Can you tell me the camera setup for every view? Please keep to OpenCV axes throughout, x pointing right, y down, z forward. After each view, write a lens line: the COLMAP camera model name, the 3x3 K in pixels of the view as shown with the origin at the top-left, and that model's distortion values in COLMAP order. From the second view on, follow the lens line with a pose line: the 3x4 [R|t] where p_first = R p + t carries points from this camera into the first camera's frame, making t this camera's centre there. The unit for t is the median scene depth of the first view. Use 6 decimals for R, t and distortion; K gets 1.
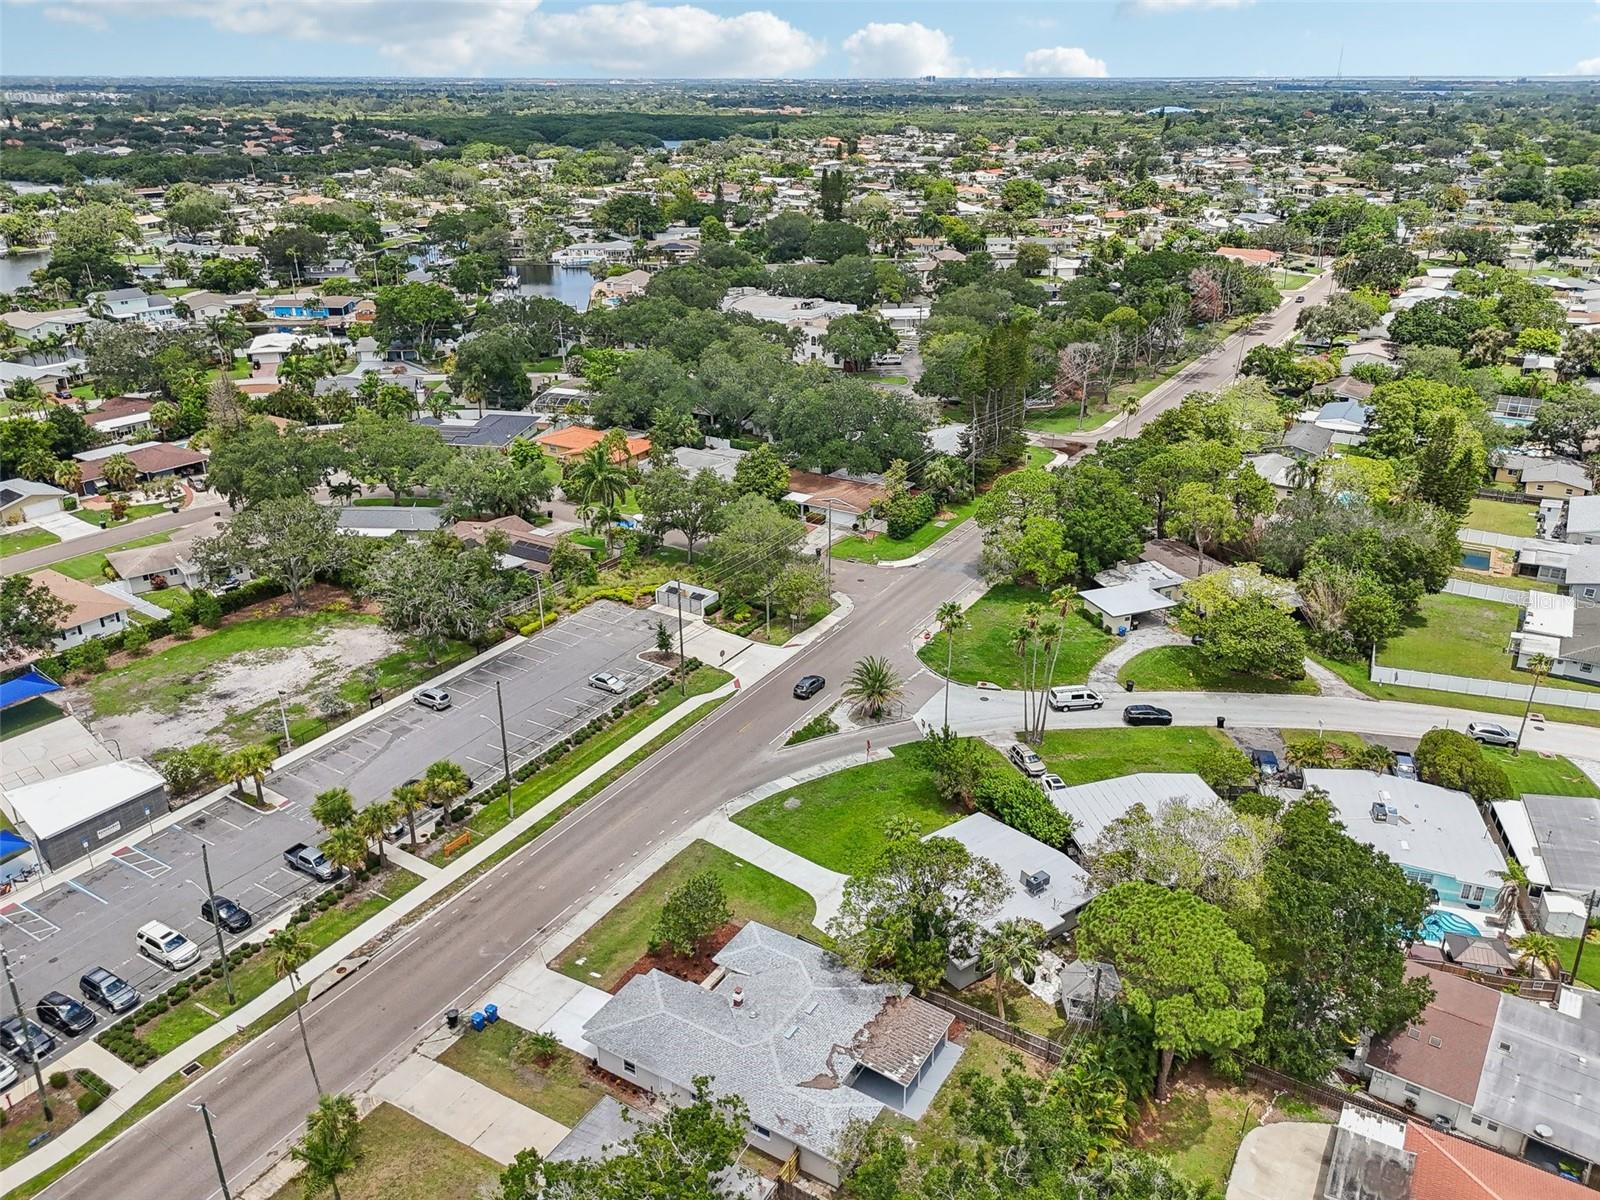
lens RADIAL K [[1202.7, 0, 800.0], [0, 1202.7, 600.0], [0, 0, 1]] dist [0.074181, -0.081526]
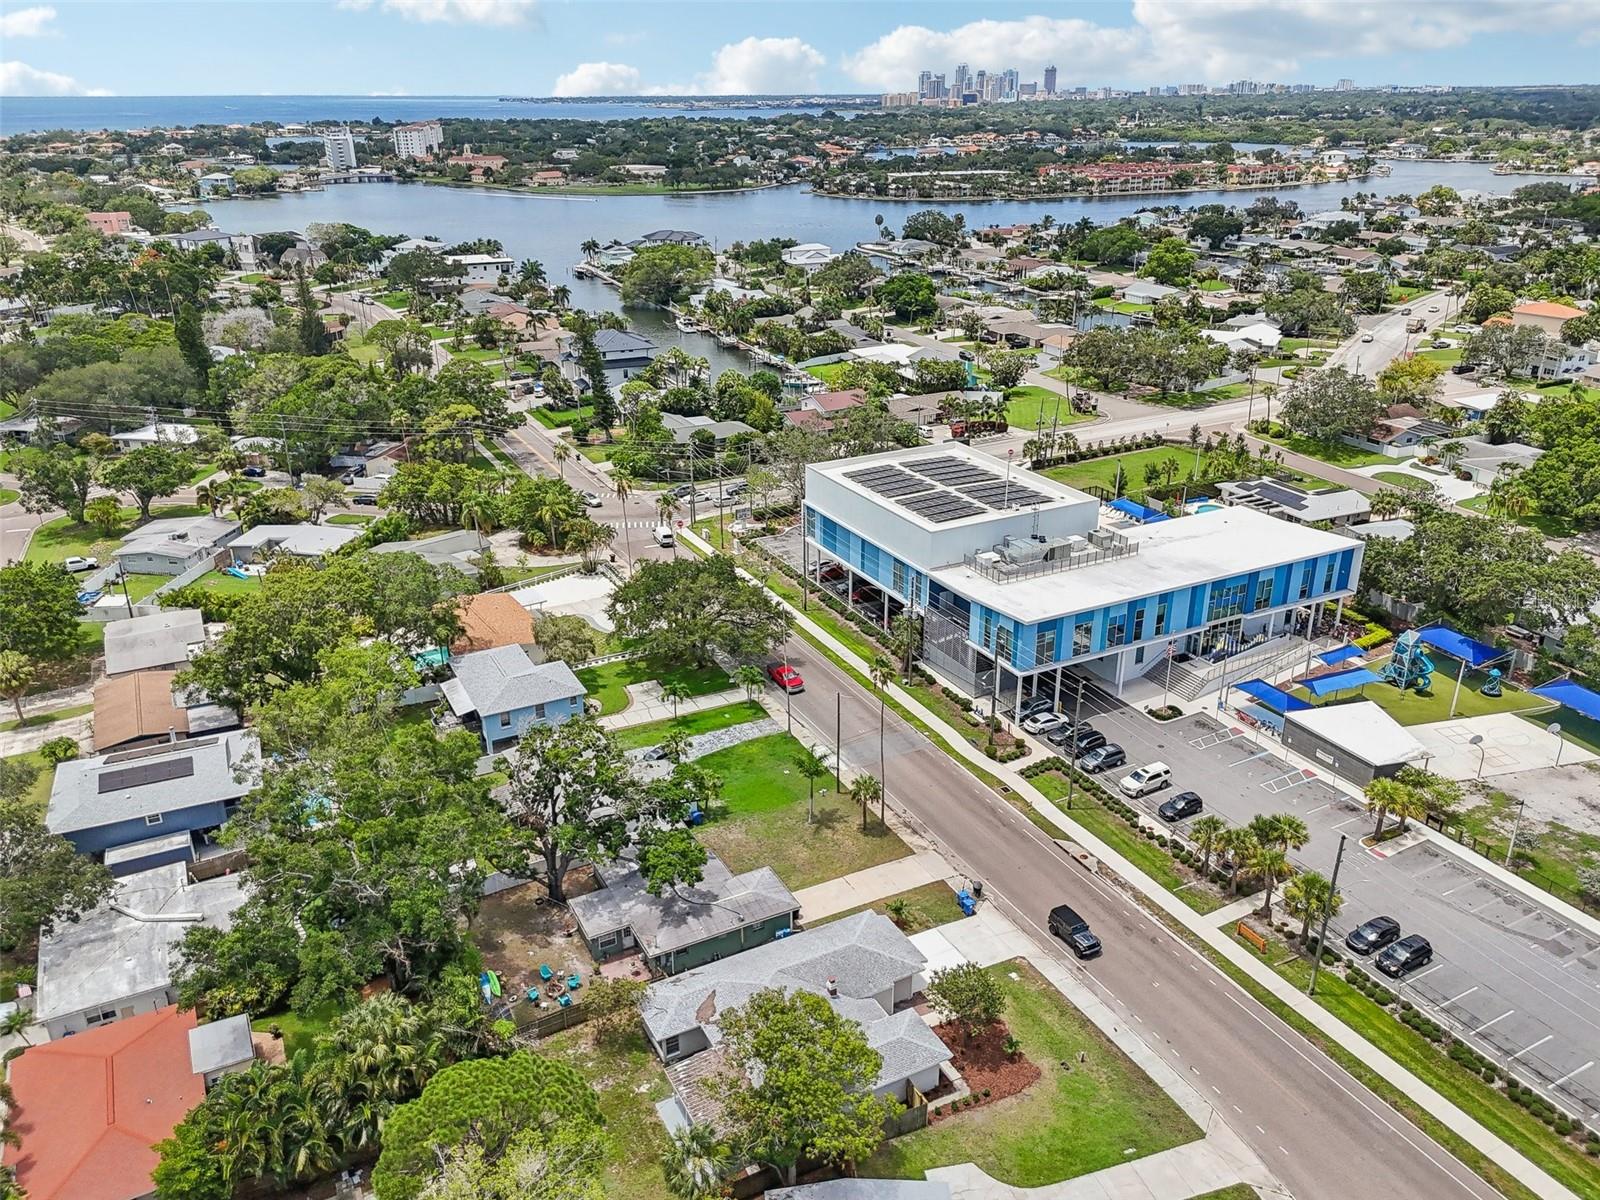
lens RADIAL K [[1202.7, 0, 800.0], [0, 1202.7, 600.0], [0, 0, 1]] dist [0.074181, -0.081526]
pose [[-0.521843, 0.332876, -0.785413, 0.404908], [-0.331395, 0.769292, 0.546229, -0.291762], [0.786039, 0.545328, -0.291137, 0.672113]]
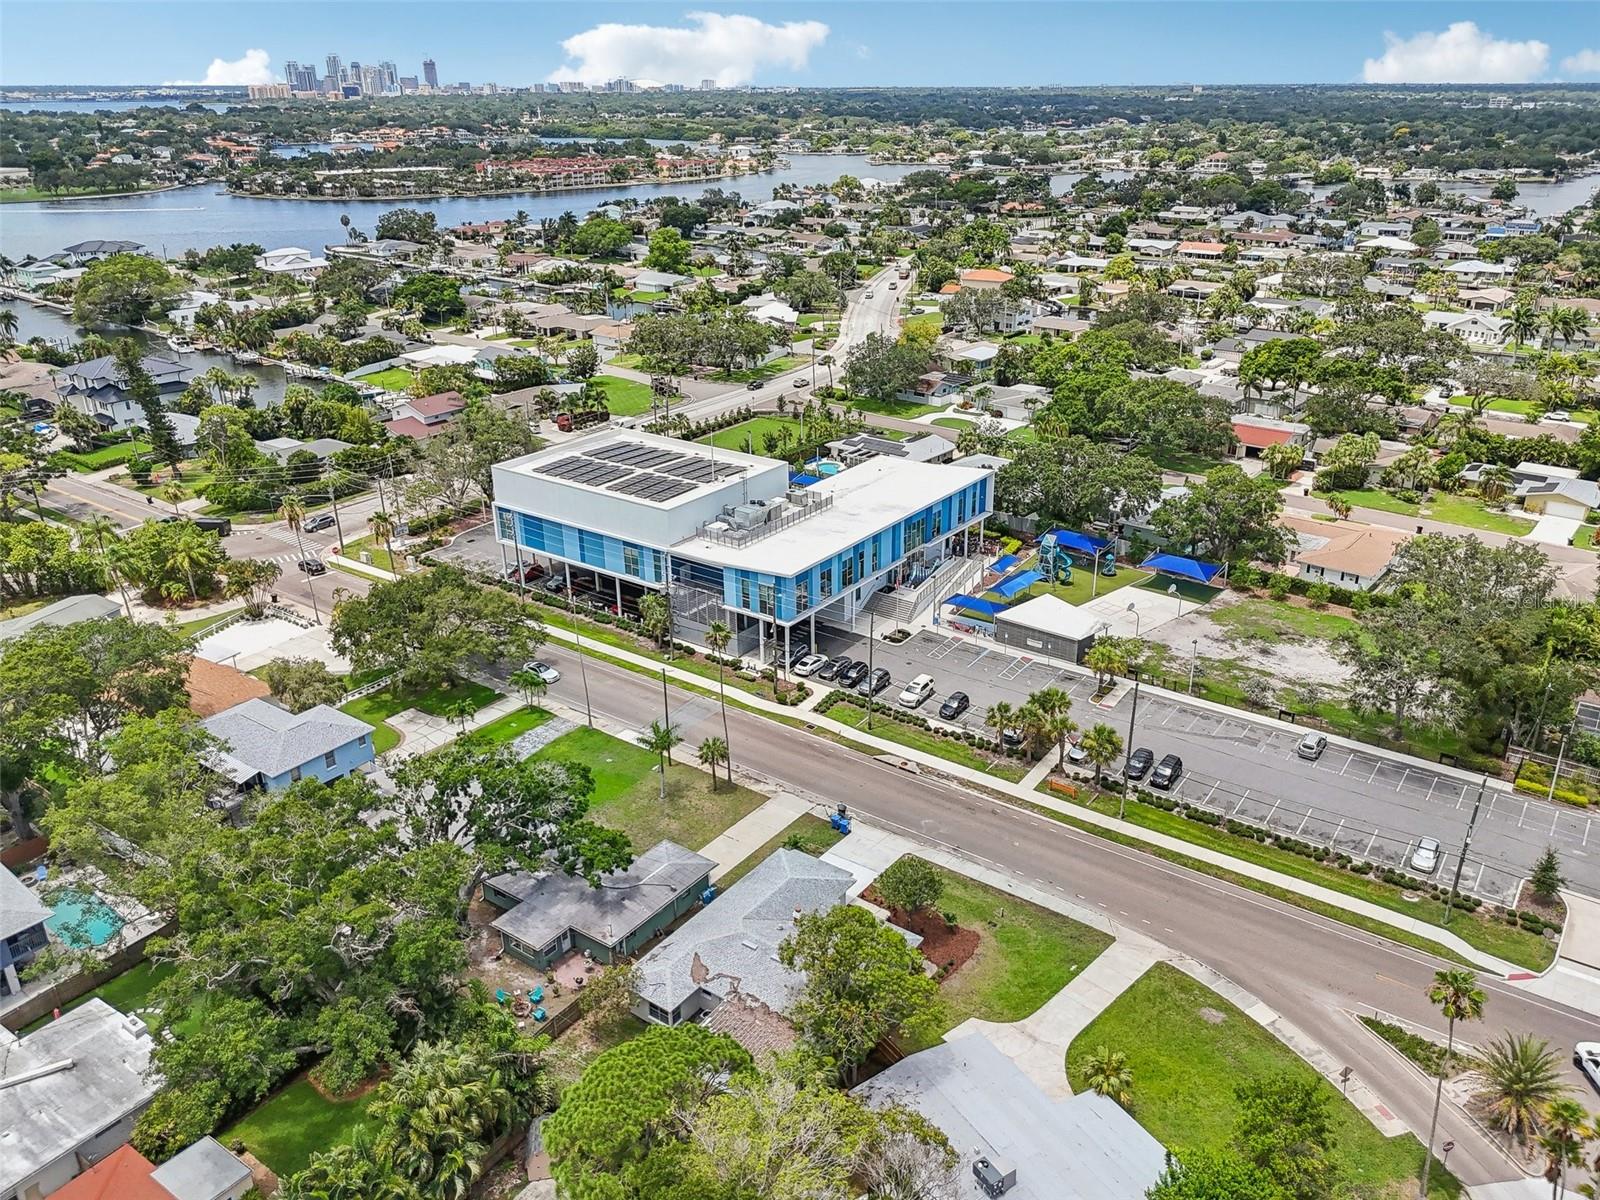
lens RADIAL K [[1186.3, 0, 811.9], [0, 1186.3, 633.2], [0, 0, 1]] dist [0.074472, -0.077117]
pose [[-0.074943, 0.414931, -0.906761, 0.511780], [-0.393354, 0.823283, 0.409242, -0.208707], [0.916328, 0.387348, 0.101515, 0.488306]]
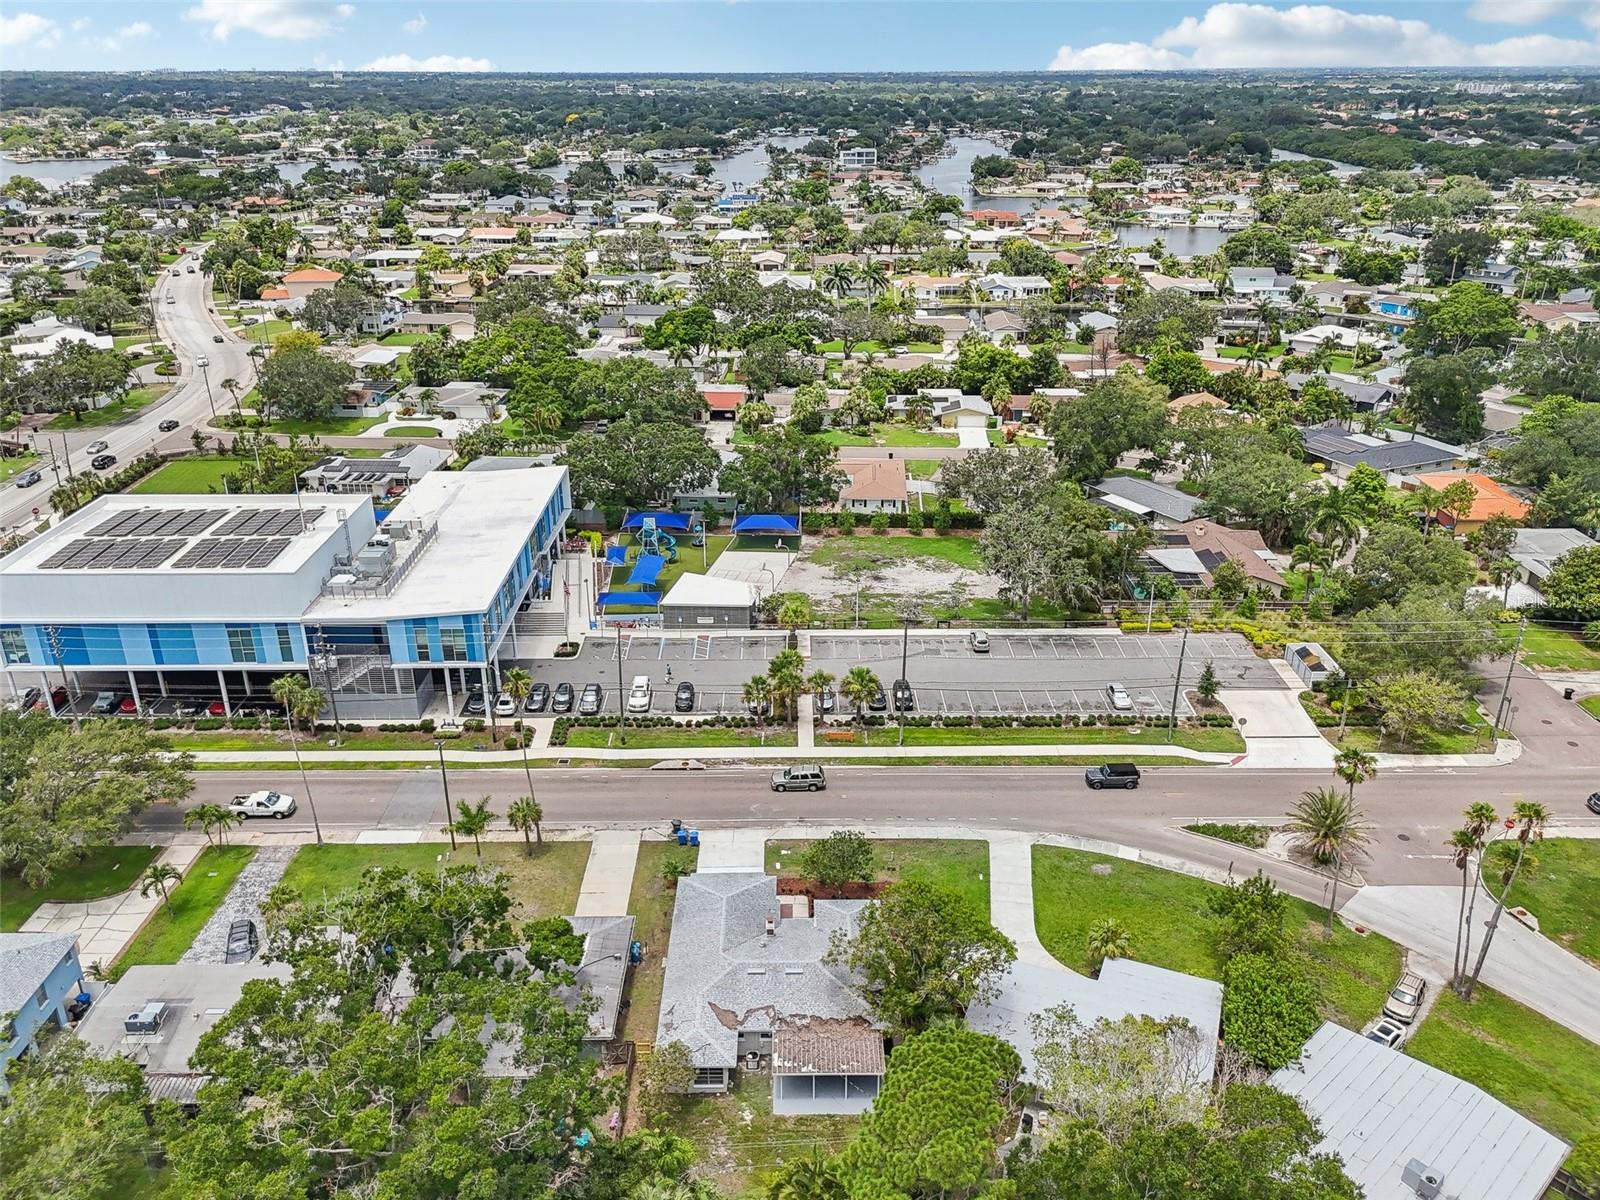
lens RADIAL K [[1212.2, 0, 800.0], [0, 1212.2, 600.0], [0, 0, 1]] dist [0.082523, -0.094589]
pose [[0.525108, 0.337206, -0.781379, 0.436863], [-0.335036, 0.925919, 0.174429, -0.085587], [0.782312, 0.170196, 0.599184, 0.195726]]
